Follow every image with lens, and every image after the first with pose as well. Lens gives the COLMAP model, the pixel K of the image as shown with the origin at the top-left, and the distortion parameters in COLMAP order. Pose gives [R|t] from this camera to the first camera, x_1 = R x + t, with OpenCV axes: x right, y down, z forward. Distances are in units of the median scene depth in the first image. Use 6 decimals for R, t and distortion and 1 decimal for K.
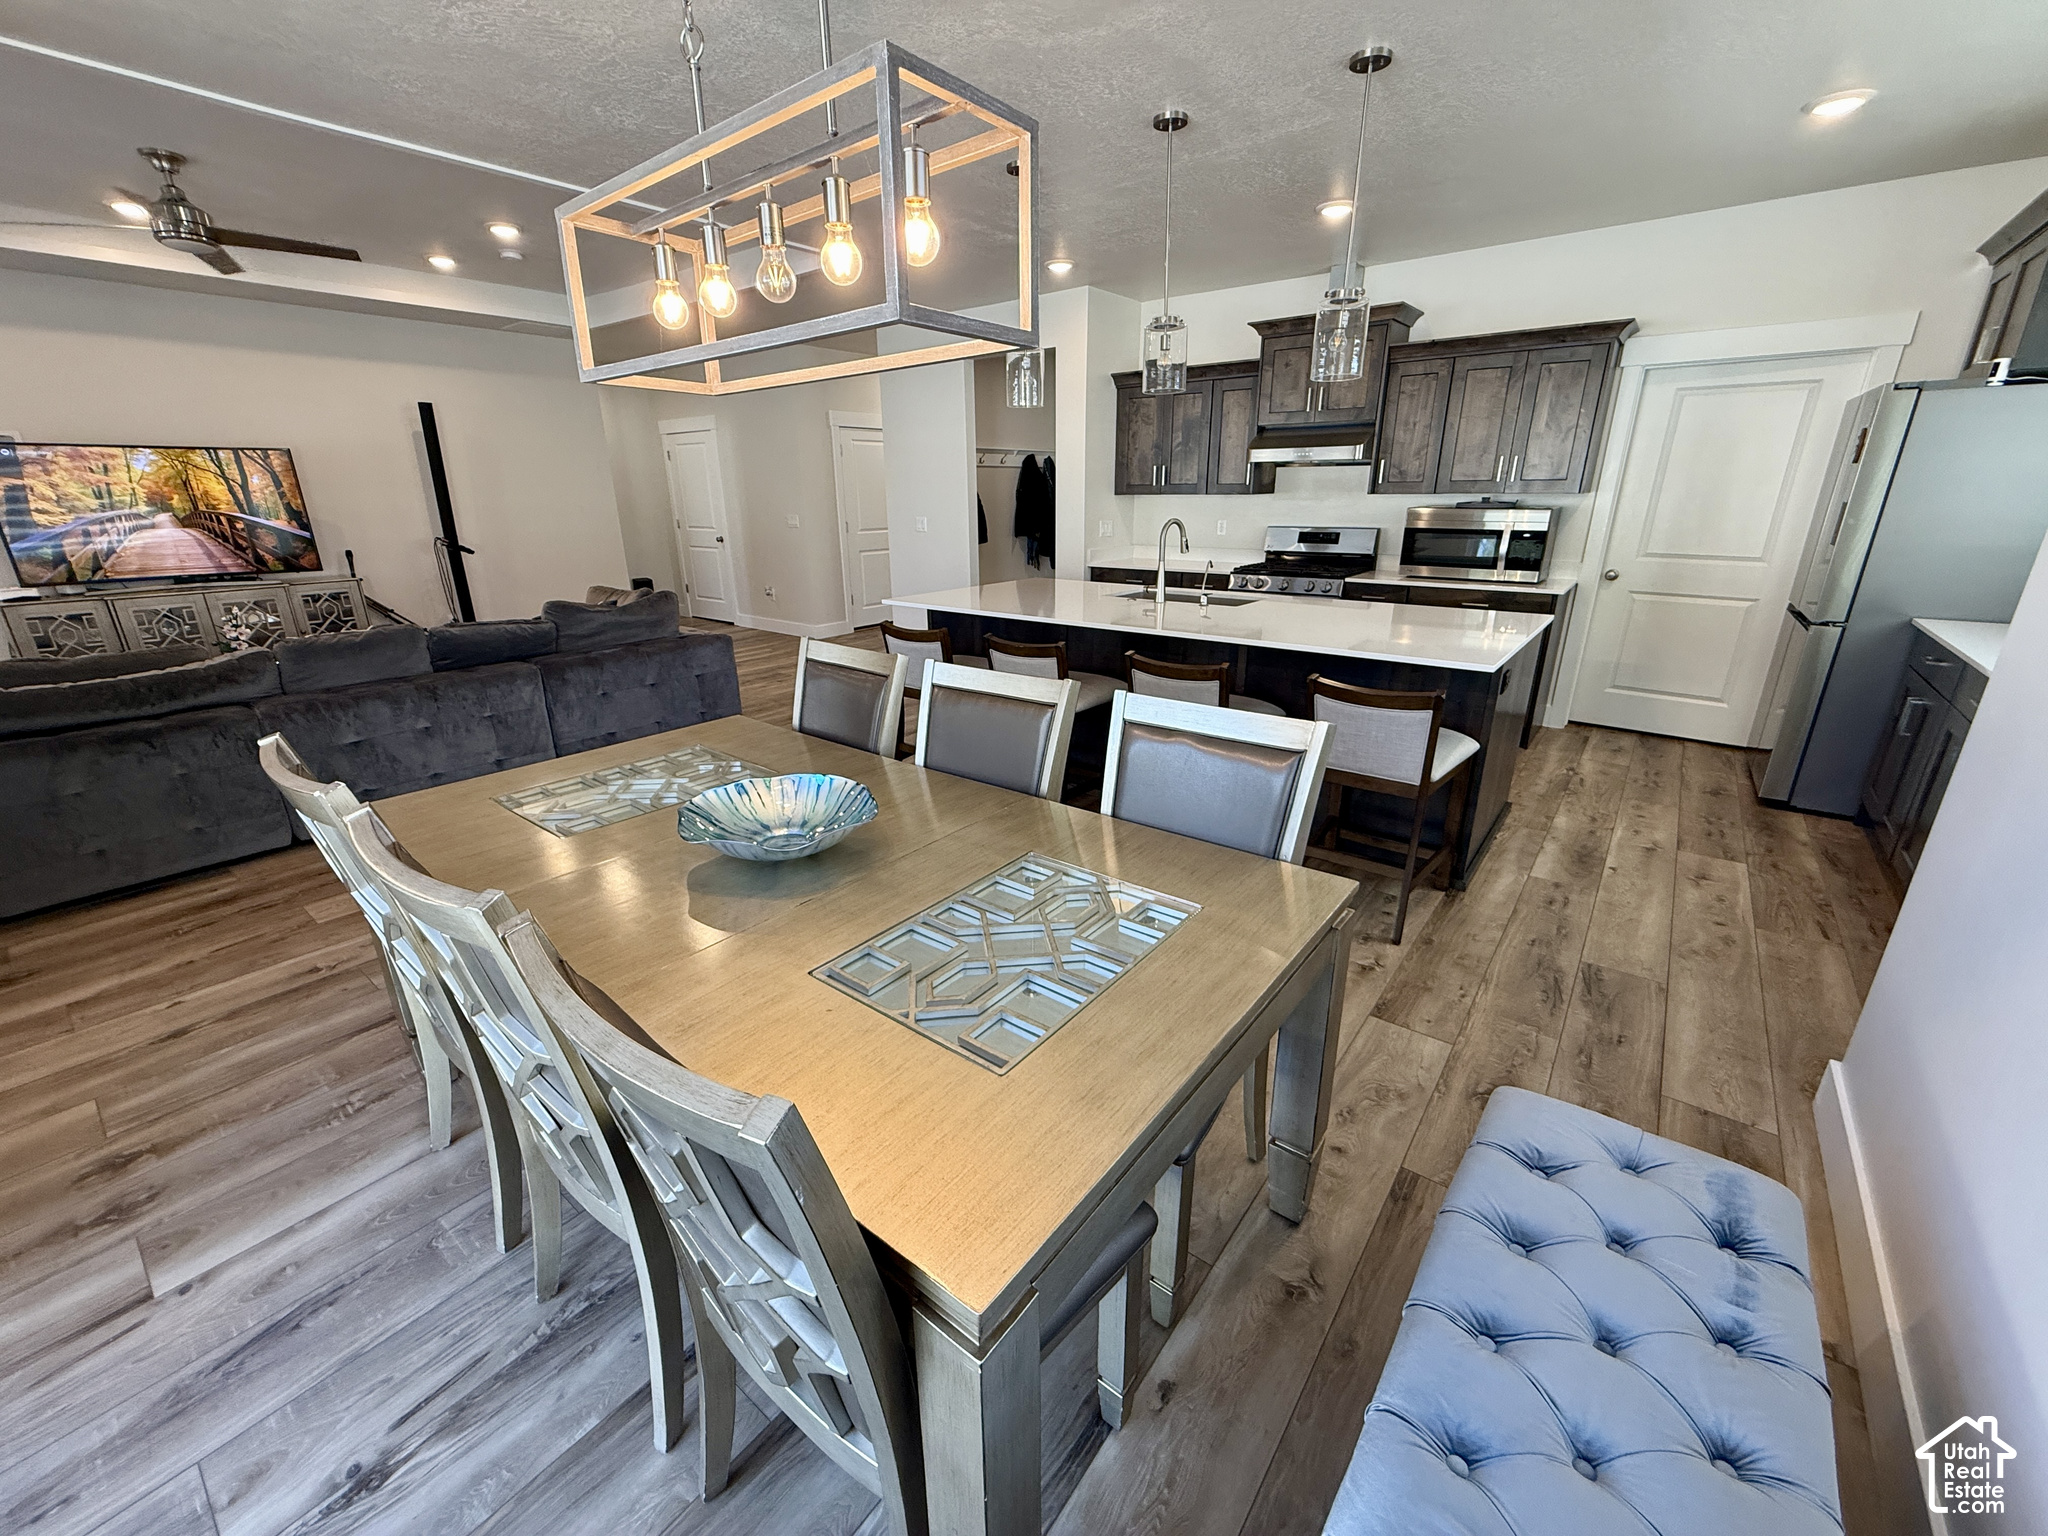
lens RADIAL K [[816.3, 0, 1018.9], [0, 816.3, 769.0], [0, 0, 1]] dist [0.000927, -0.000158]
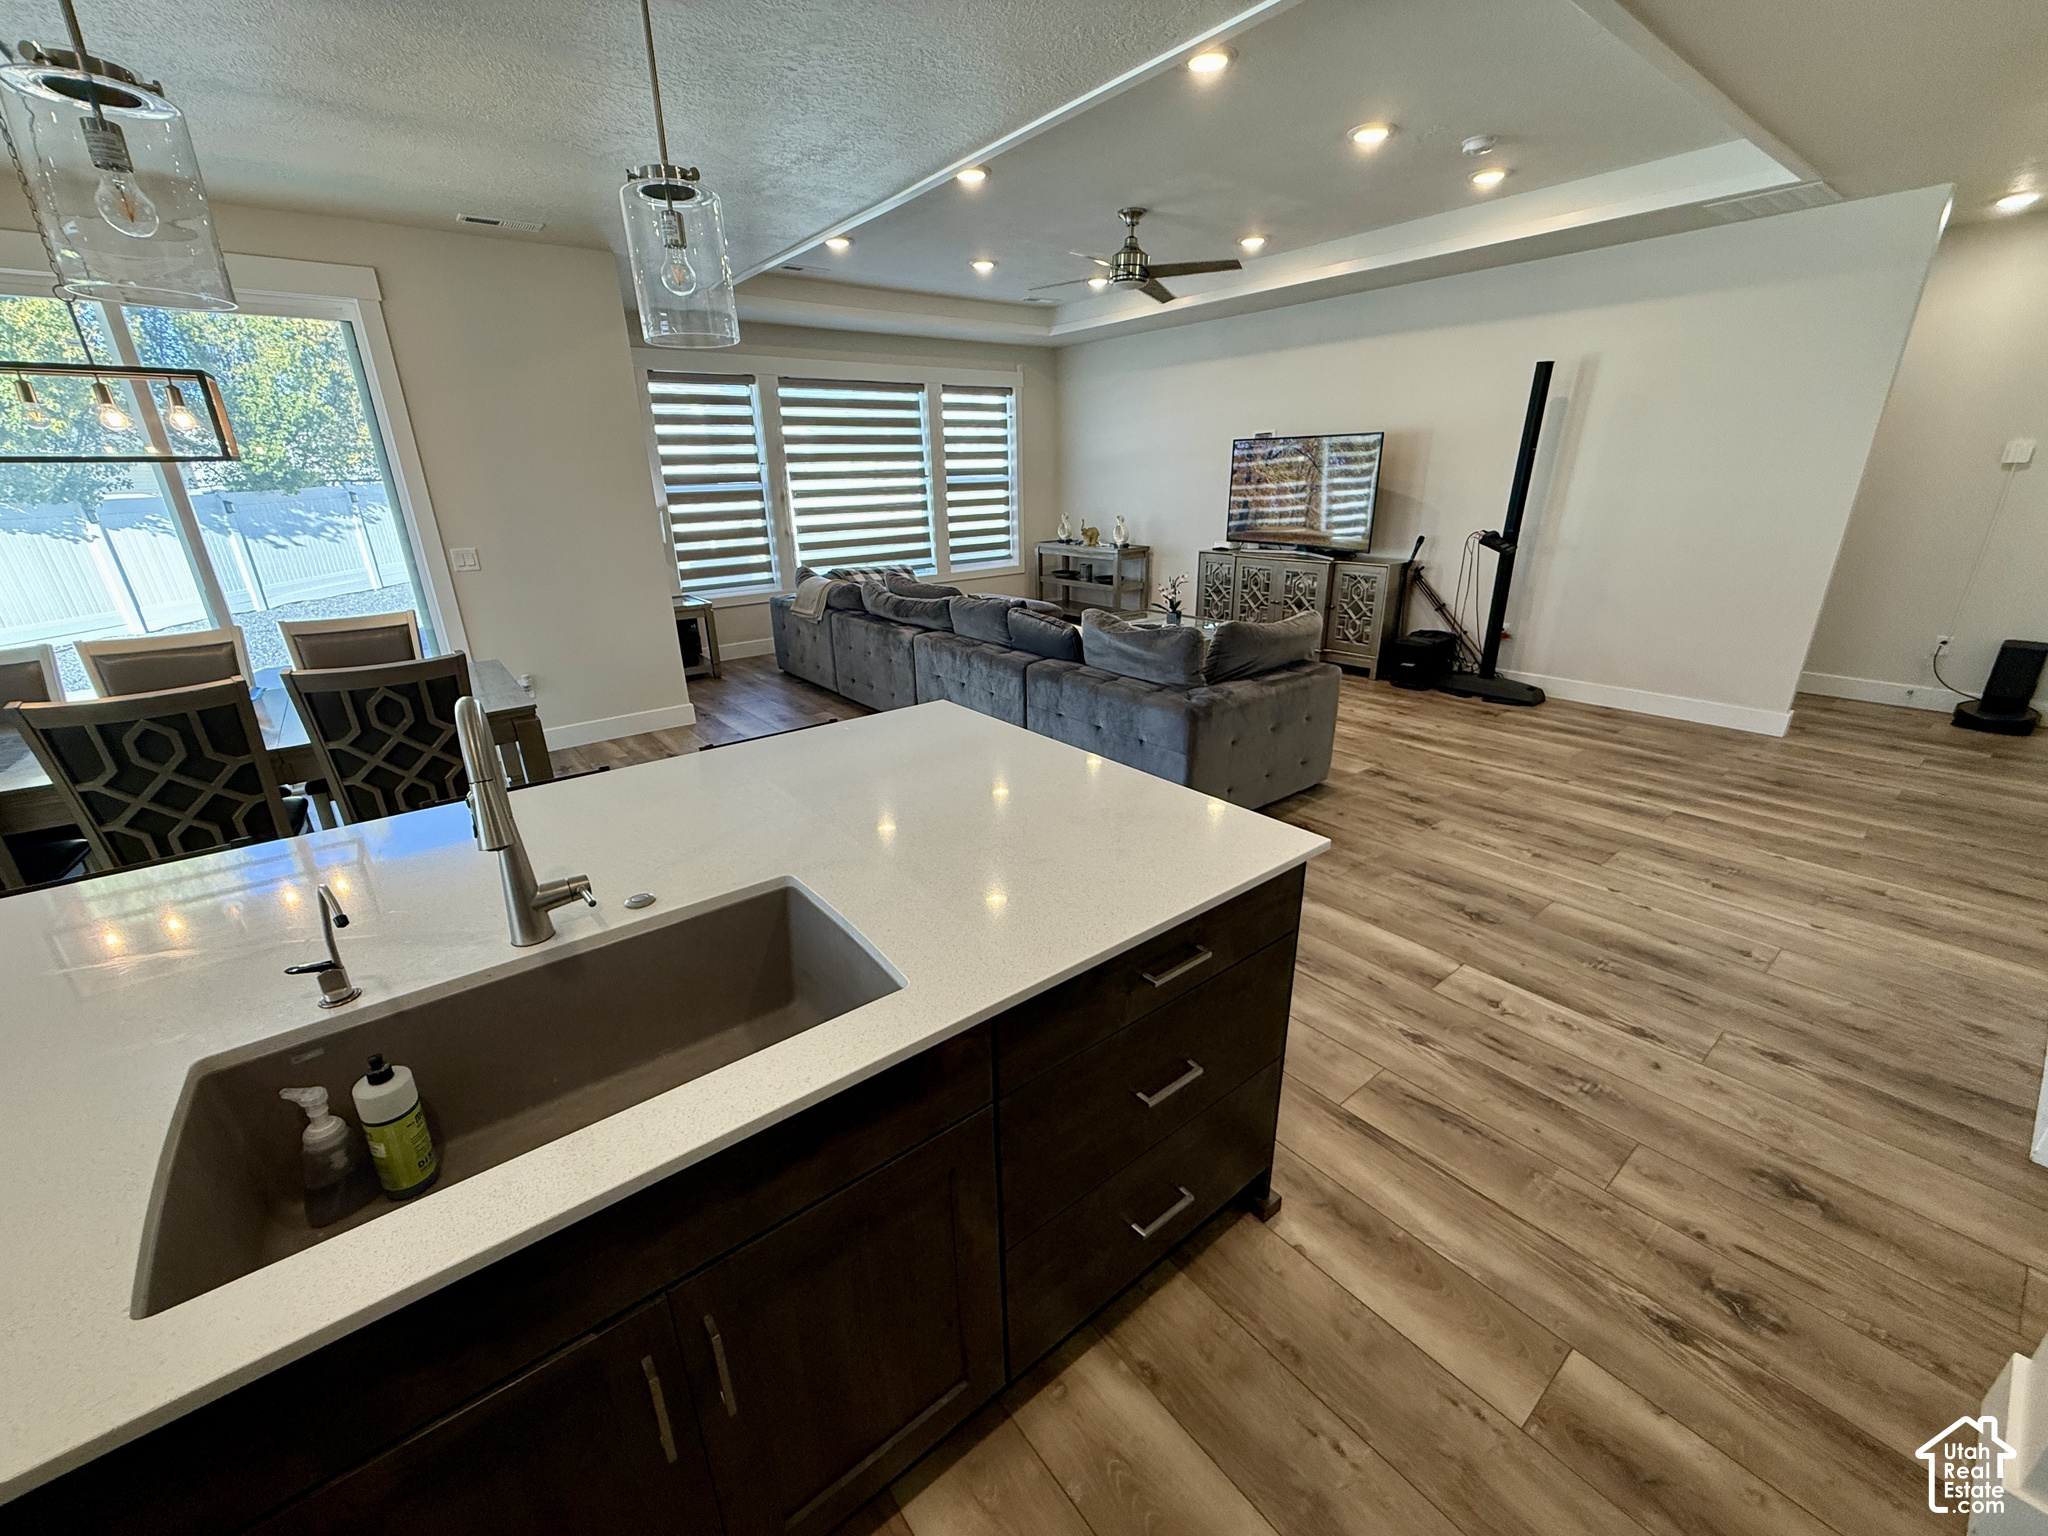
lens RADIAL K [[816.3, 0, 1016.6], [0, 816.3, 769.4], [0, 0, 1]] dist [0.000927, -0.000158]
pose [[-0.235887, 0.349632, -0.906706, 0.339126], [-0.294782, 0.863328, 0.409595, -0.383242], [0.925992, 0.363898, -0.100583, 1.025488]]
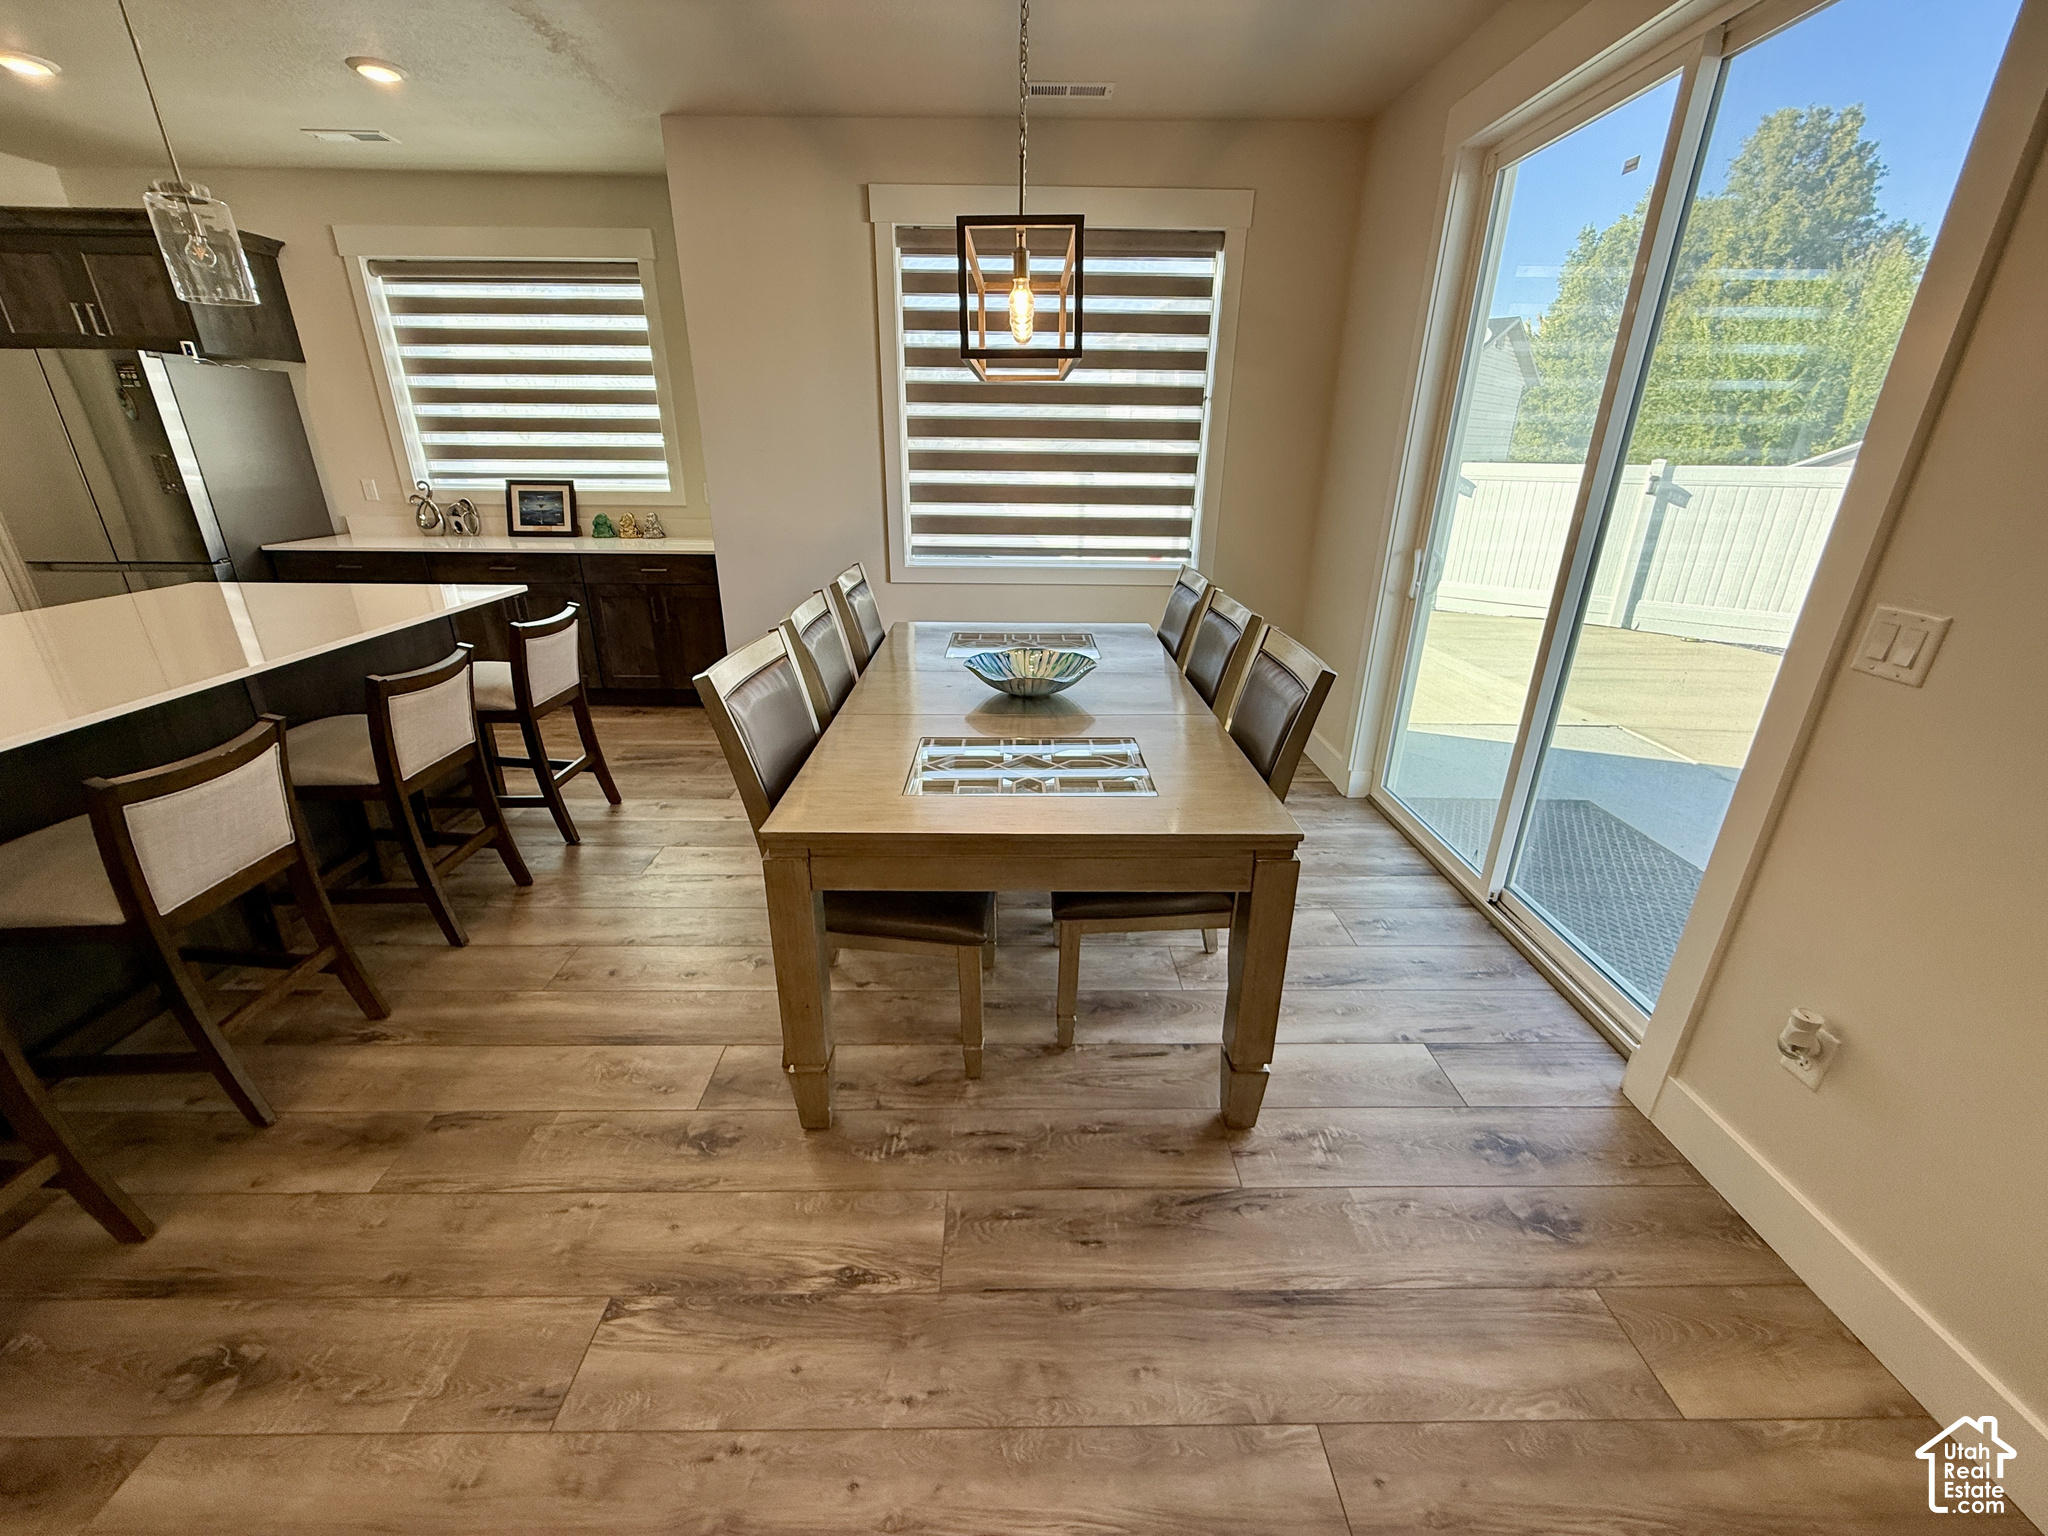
lens RADIAL K [[816.3, 0, 1019.5], [0, 816.3, 769.5], [0, 0, 1]] dist [0.000927, -0.000158]
pose [[-0.629520, -0.286606, 0.722193, -0.502393], [0.249253, 0.805865, 0.537080, -0.214516], [-0.735920, 0.518111, -0.435870, 0.627770]]
